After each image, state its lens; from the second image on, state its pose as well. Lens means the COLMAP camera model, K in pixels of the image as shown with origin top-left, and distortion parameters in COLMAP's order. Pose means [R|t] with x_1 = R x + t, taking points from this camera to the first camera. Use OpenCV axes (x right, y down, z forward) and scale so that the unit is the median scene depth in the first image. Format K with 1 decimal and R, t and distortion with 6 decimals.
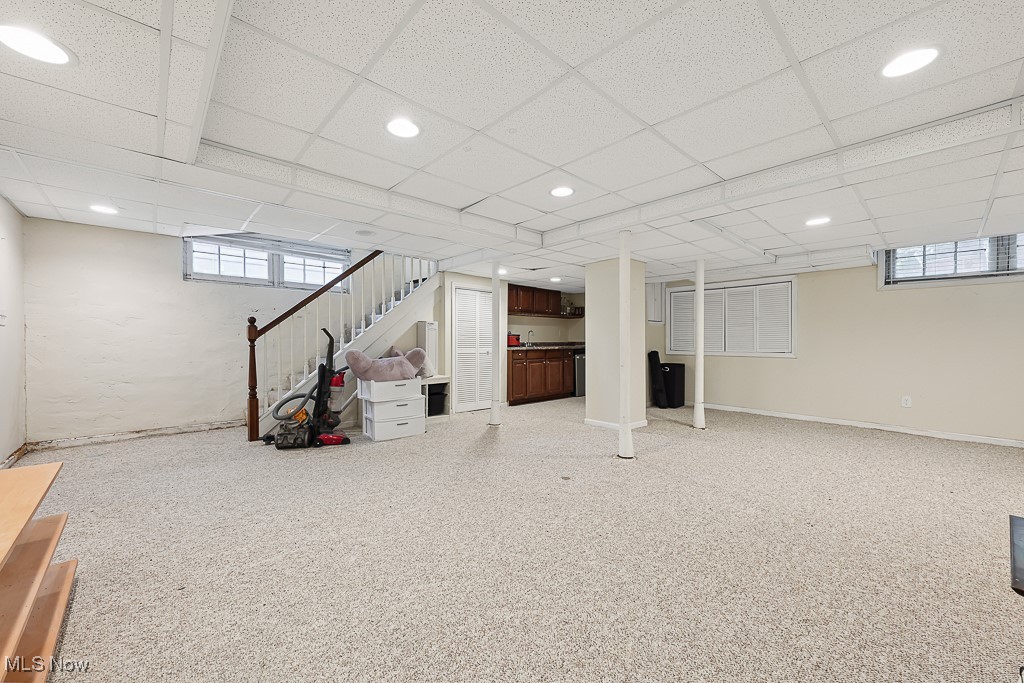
lens RADIAL K [[396.3, 0, 508.2], [0, 396.3, 342.7], [0, 0, 1]] dist [0.001837, 0.000103]
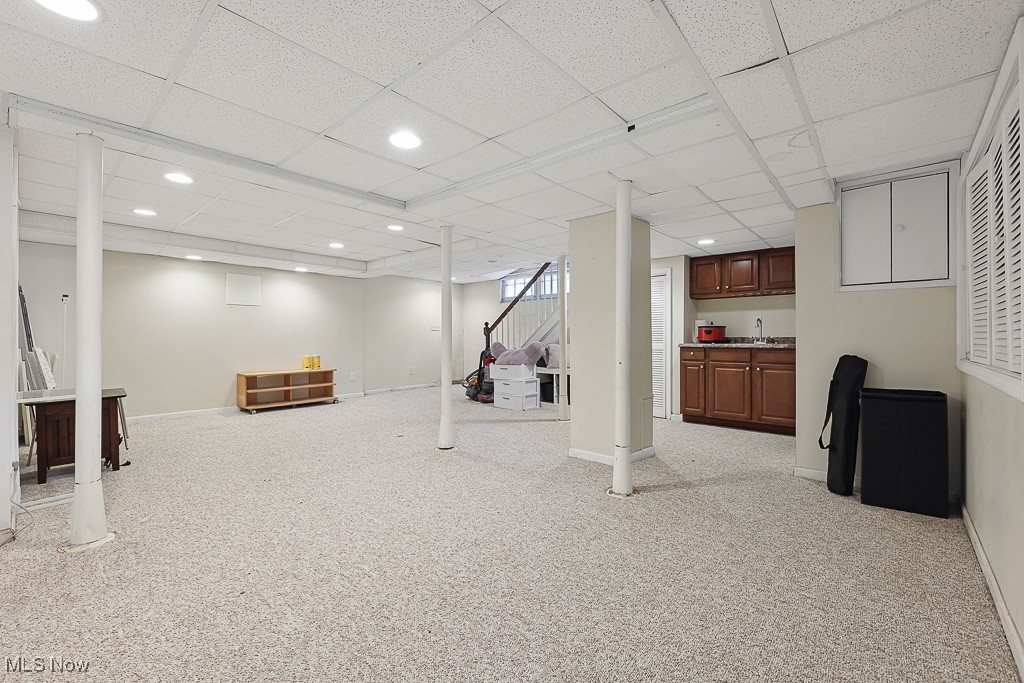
lens RADIAL K [[440.1, 0, 507.8], [0, 440.1, 339.3], [0, 0, 1]] dist [0.001793, 0.000853]
pose [[0.081059, -0.000073, -0.996709, 0.904358], [-0.006353, 0.999980, -0.000590, 0.007012], [0.996689, 0.006380, 0.081057, 0.674950]]
